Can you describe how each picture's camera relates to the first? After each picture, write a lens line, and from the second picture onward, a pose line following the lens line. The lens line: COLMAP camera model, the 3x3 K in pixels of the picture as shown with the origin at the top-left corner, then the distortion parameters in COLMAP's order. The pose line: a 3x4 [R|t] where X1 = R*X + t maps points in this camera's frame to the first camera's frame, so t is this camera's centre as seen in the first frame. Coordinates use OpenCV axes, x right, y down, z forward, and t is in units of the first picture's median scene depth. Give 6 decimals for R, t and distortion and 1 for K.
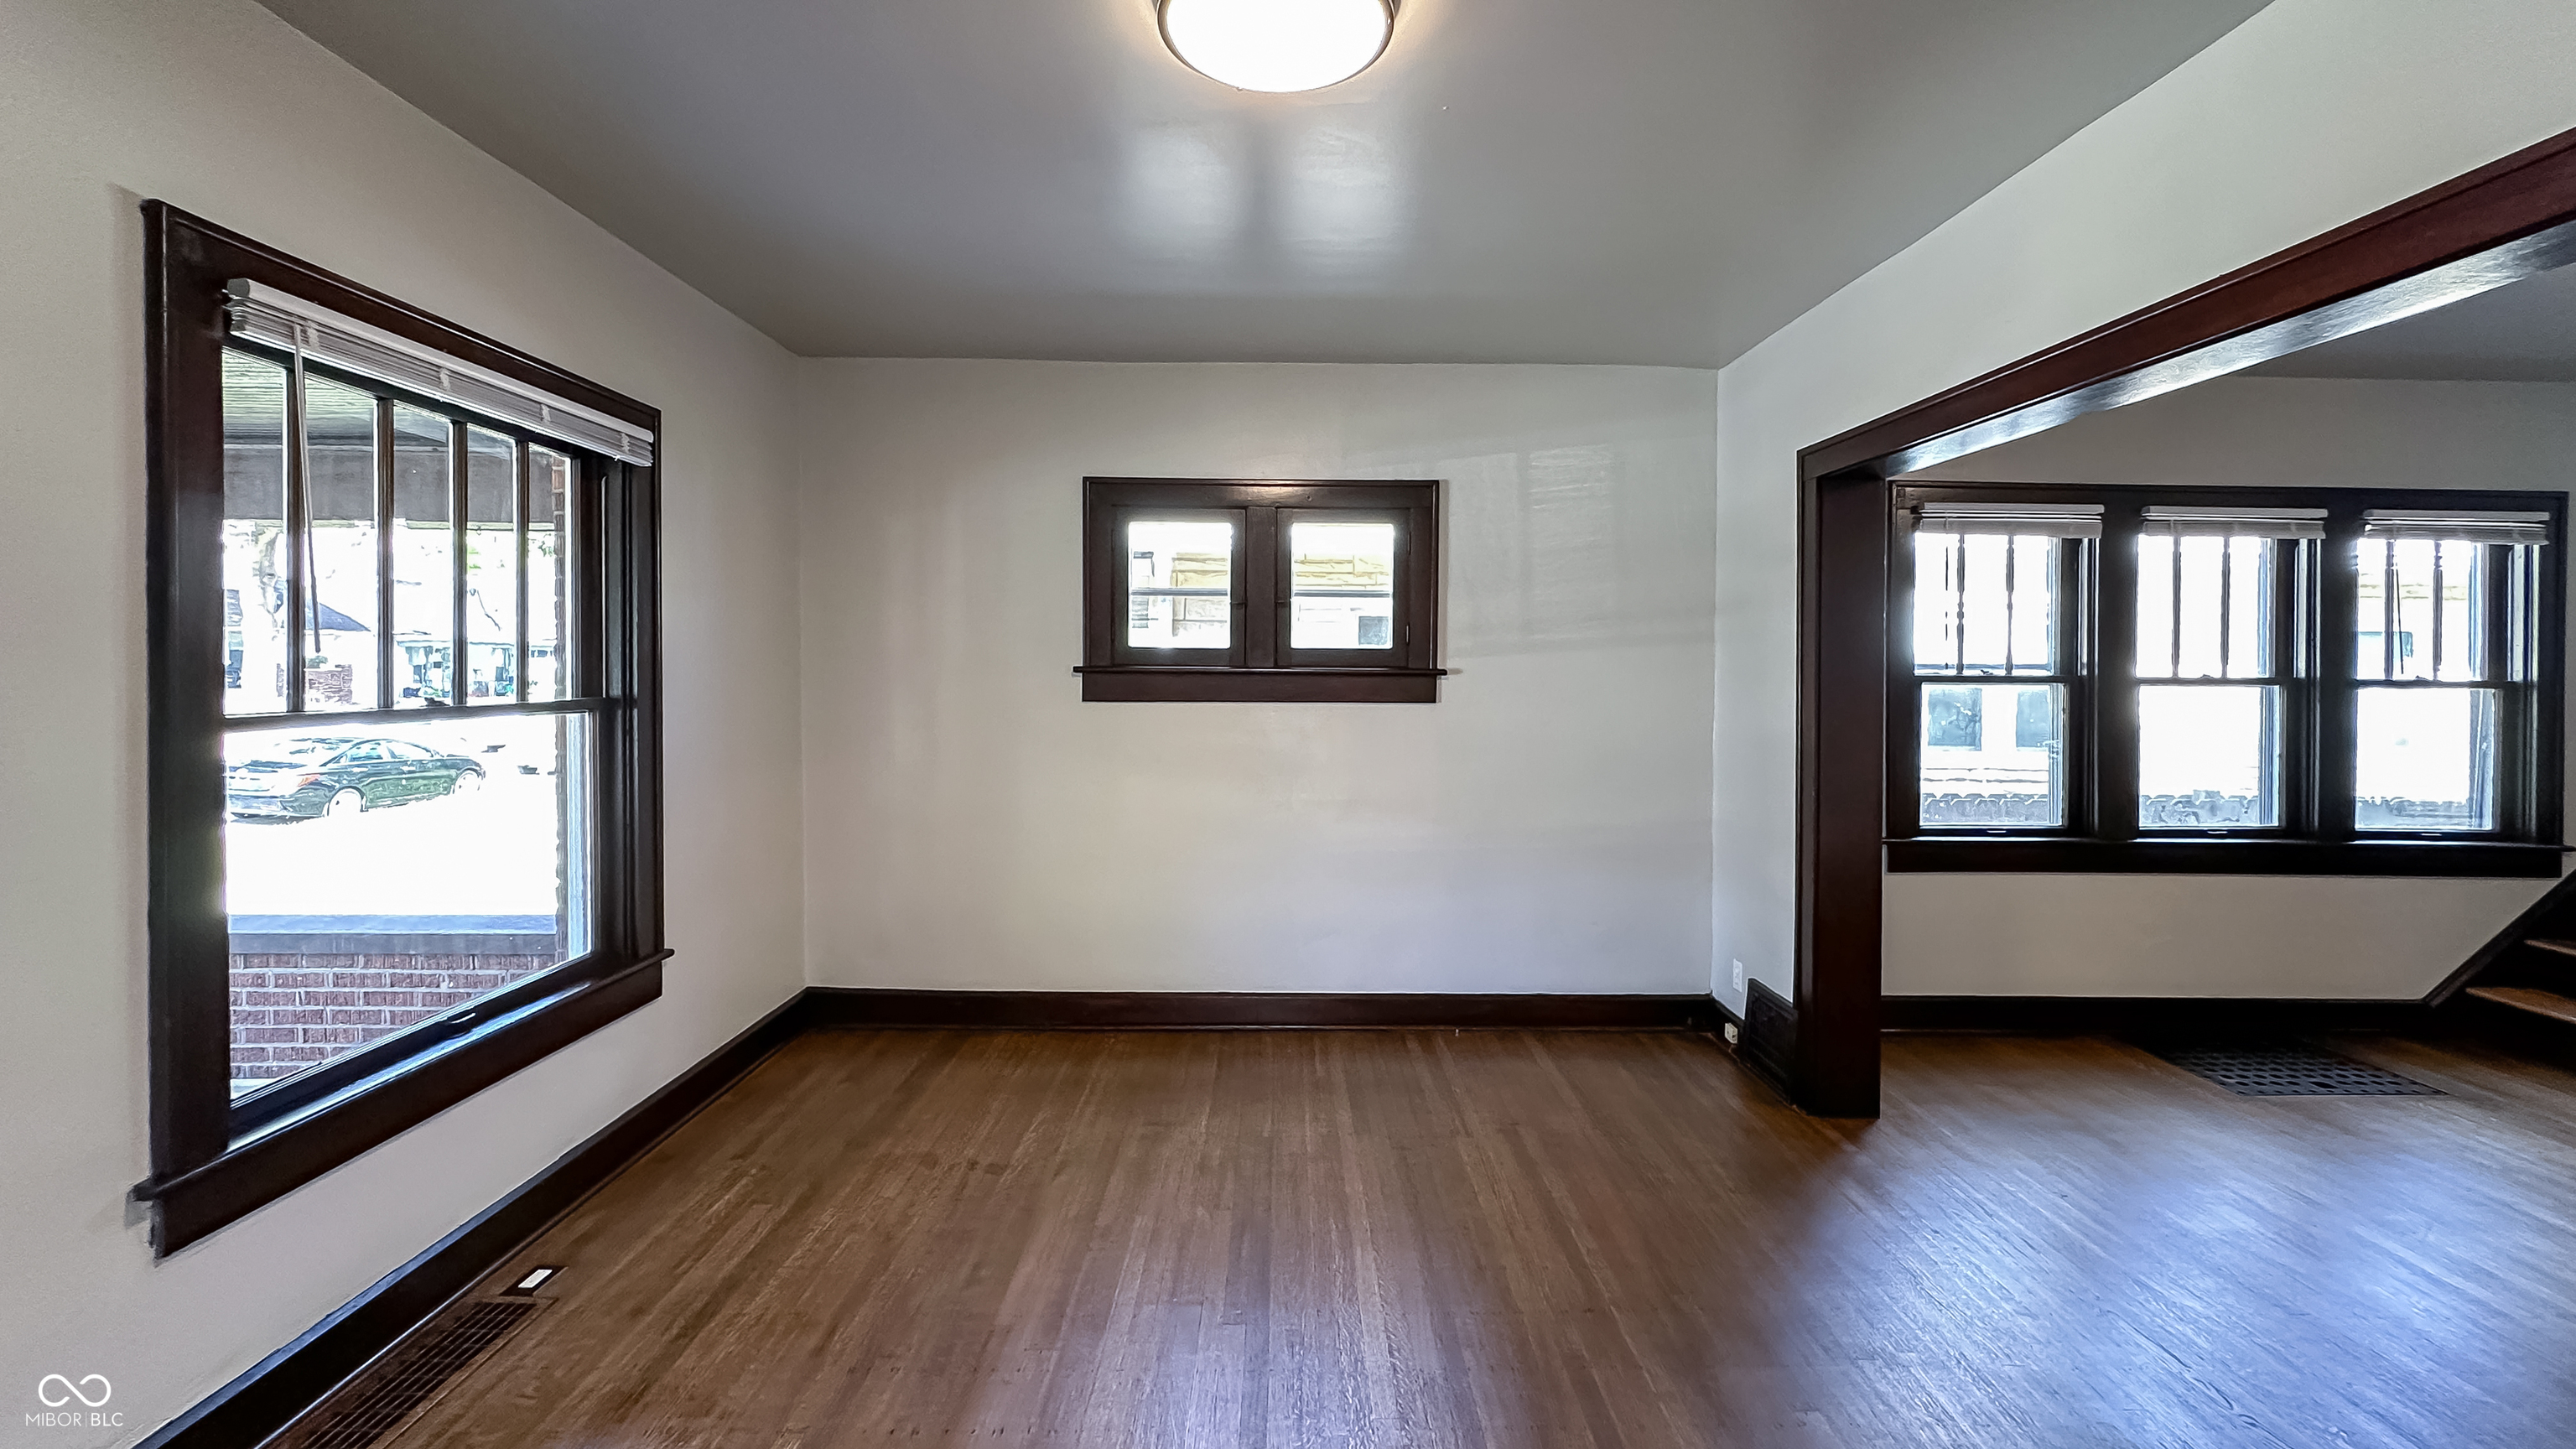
lens RADIAL K [[1040.6, 0, 1277.5], [0, 1040.6, 688.2], [0, 0, 1]] dist [-0.004338, 0.000268]
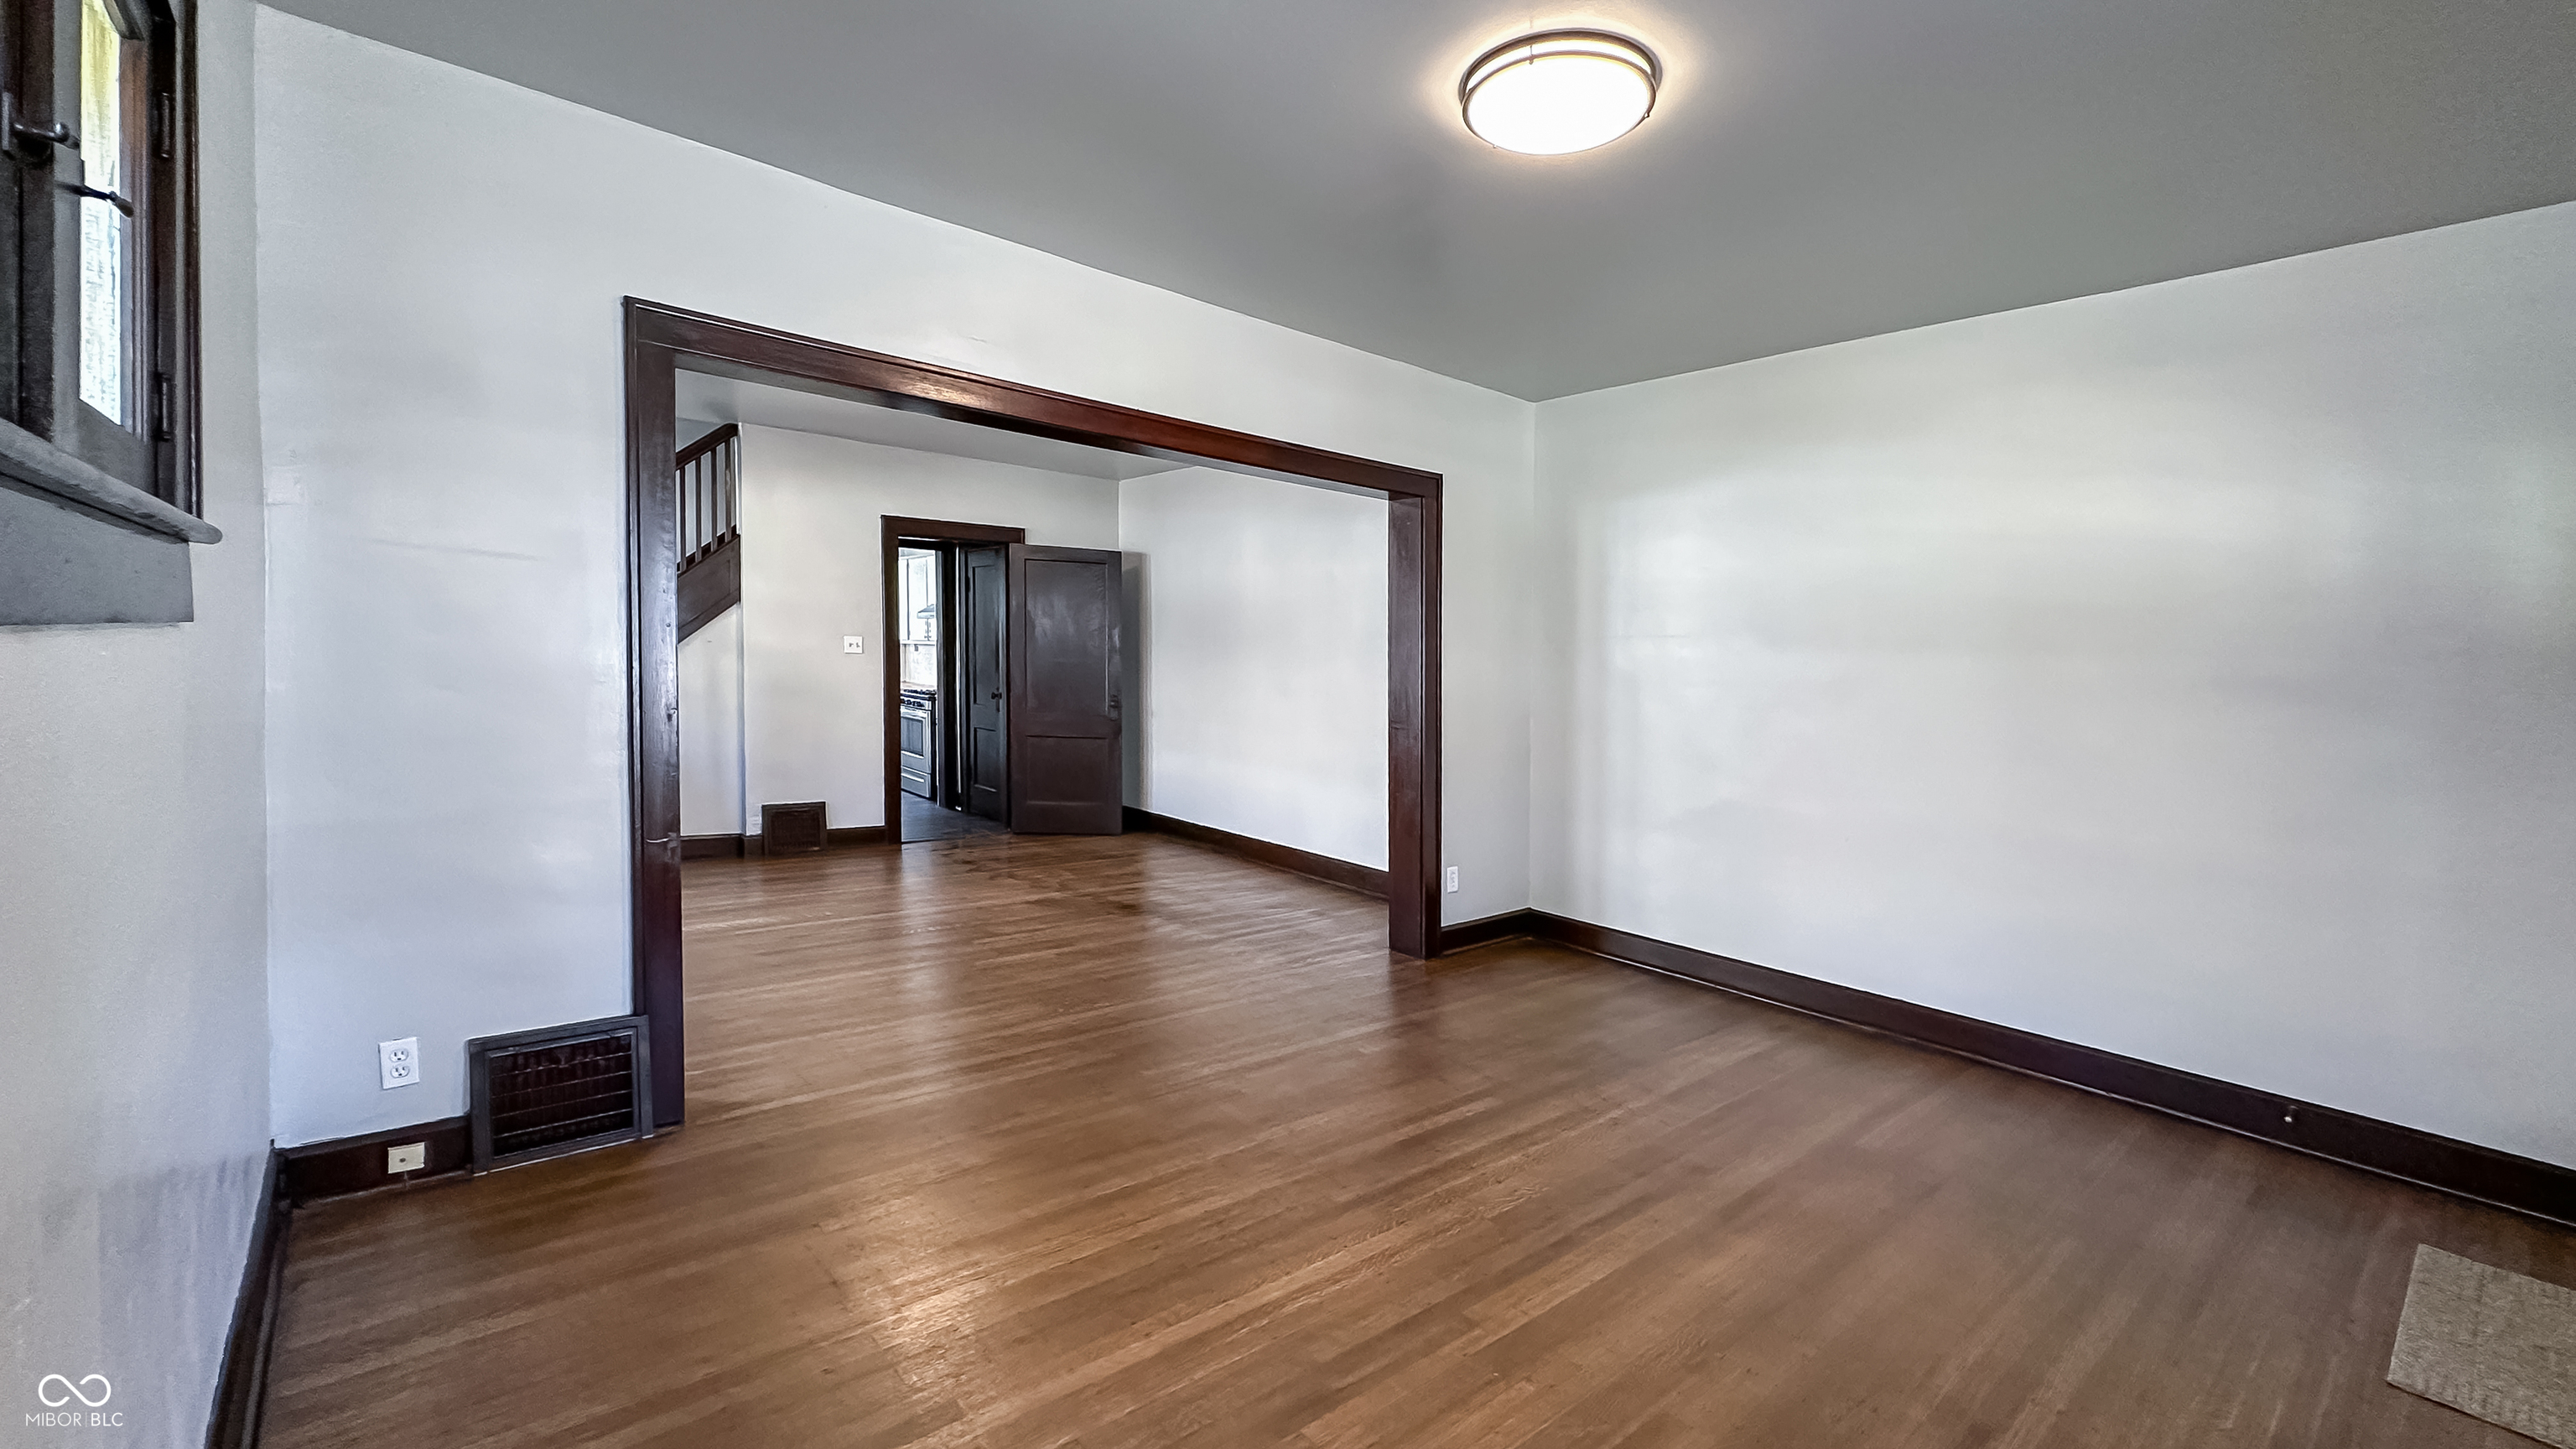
lens RADIAL K [[1040.6, 0, 1292.0], [0, 1040.6, 722.0], [0, 0, 1]] dist [-0.004338, 0.000268]
pose [[-0.643775, -0.082659, 0.760737, -0.344138], [-0.034578, 0.996276, 0.078990, 0.008106], [-0.764433, 0.024547, -0.644235, 0.983135]]
